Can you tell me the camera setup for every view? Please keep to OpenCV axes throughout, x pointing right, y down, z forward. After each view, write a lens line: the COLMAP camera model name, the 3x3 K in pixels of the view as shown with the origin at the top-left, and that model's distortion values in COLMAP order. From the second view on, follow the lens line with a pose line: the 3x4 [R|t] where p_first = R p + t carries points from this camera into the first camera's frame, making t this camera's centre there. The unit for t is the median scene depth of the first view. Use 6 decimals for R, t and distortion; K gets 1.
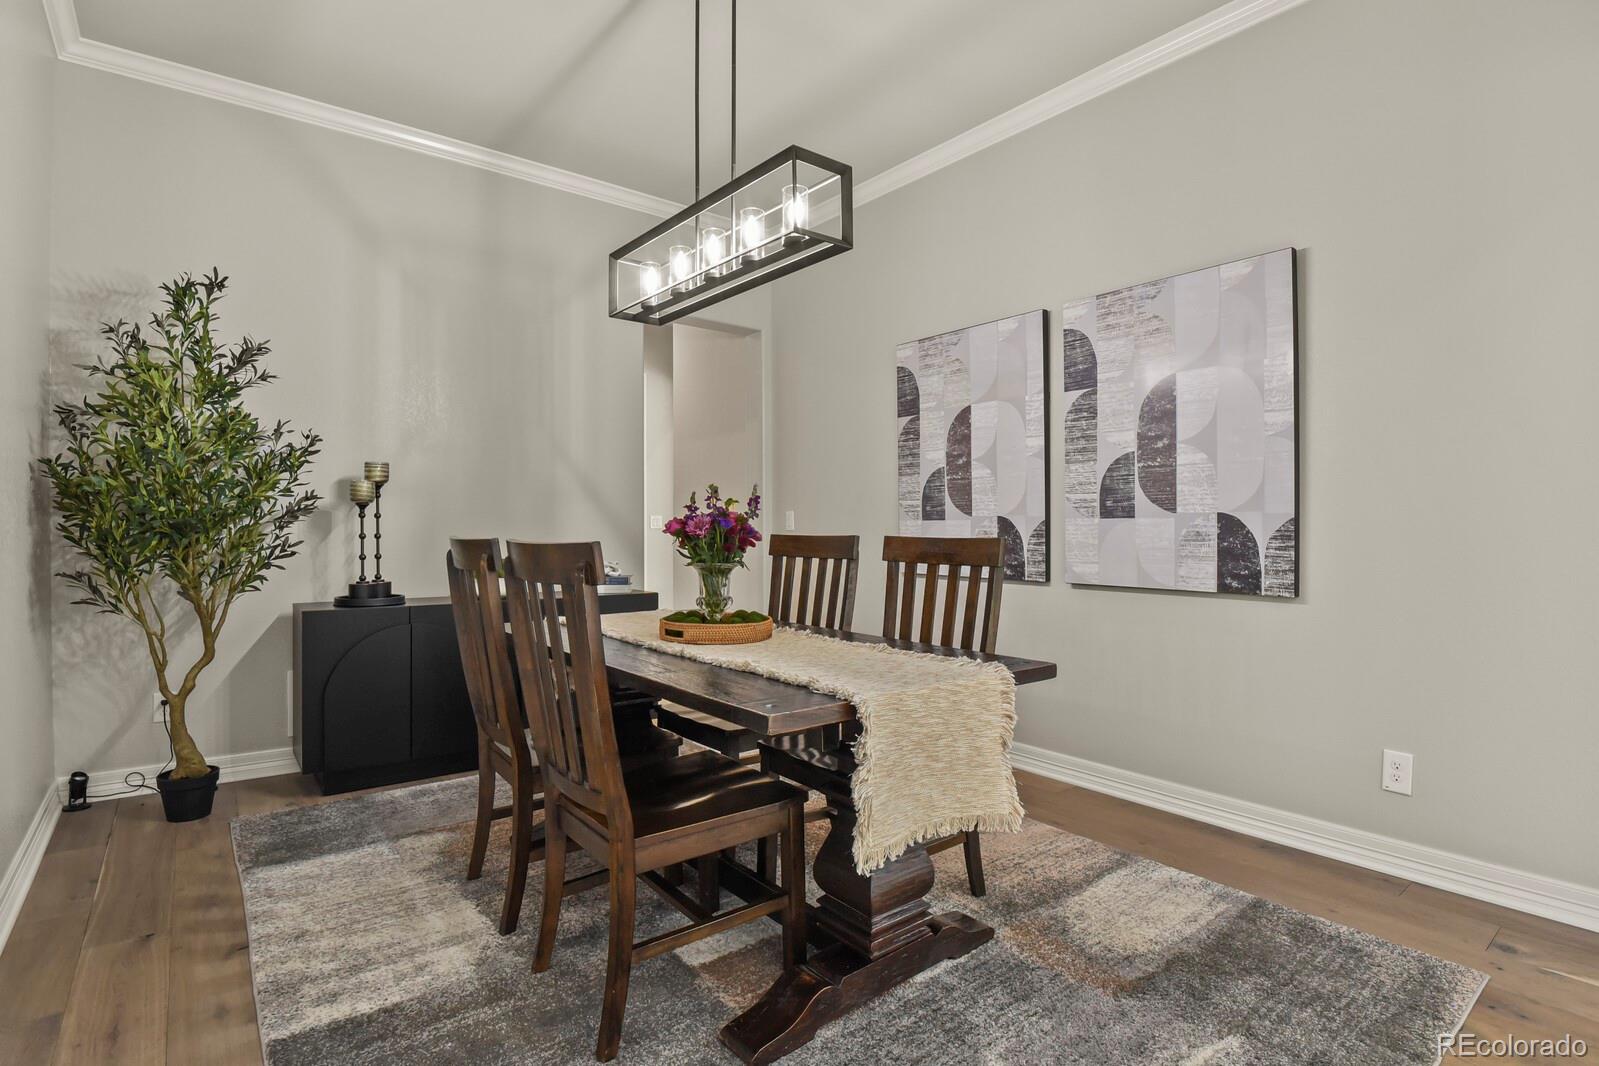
lens RADIAL K [[787.3, 0, 799.5], [0, 787.3, 531.9], [0, 0, 1]] dist [-0.026837, -0.000303]
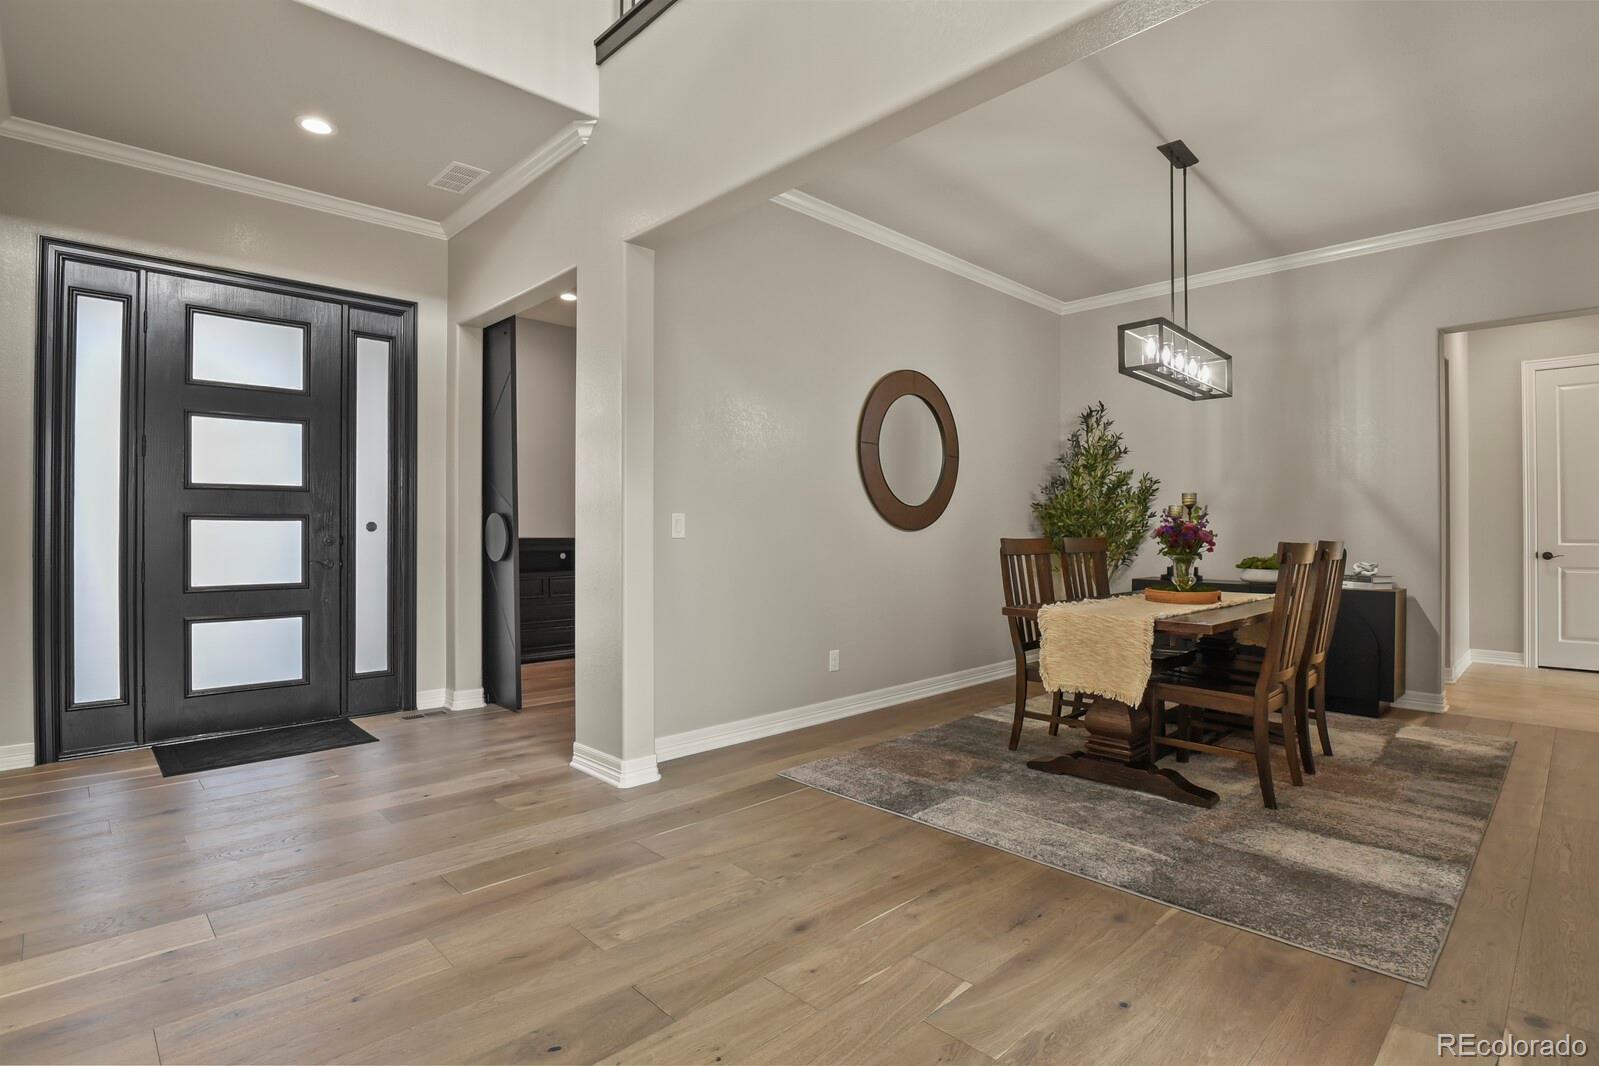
lens RADIAL K [[787.3, 0, 800.6], [0, 787.3, 523.1], [0, 0, 1]] dist [-0.026837, -0.000303]
pose [[0.098368, -0.011468, -0.995084, 1.692795], [-0.008304, 0.999889, -0.012344, 0.000028], [0.995115, 0.009478, 0.098262, 0.075046]]
